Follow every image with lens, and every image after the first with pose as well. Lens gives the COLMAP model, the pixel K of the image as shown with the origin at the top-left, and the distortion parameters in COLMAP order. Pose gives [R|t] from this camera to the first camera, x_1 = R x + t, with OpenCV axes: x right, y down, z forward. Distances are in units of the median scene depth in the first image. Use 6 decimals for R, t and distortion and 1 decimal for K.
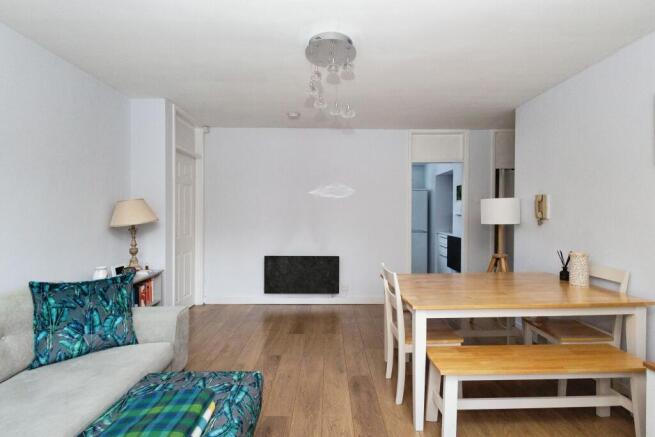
lens RADIAL K [[300.3, 0, 327.5], [0, 300.3, 218.5], [0, 0, 1]] dist [0.002048, -0.000174]
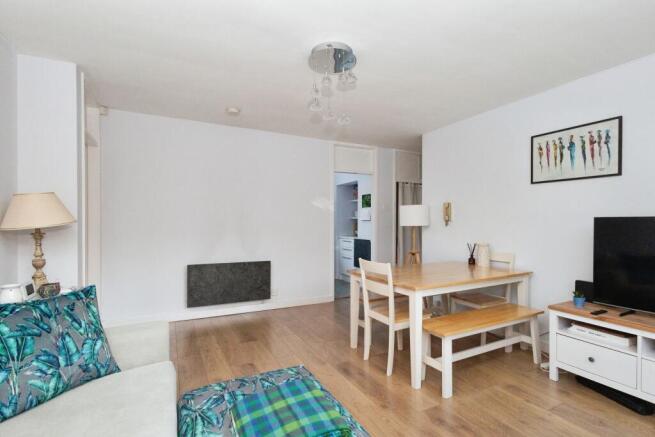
lens RADIAL K [[306.0, 0, 327.4], [0, 306.0, 229.2], [0, 0, 1]] dist [0.002301, -0.000942]
pose [[0.902148, -0.008079, 0.431350, -0.482401], [0.006937, 0.999967, 0.004222, 0.039210], [-0.431370, -0.000816, 0.902175, 0.026421]]
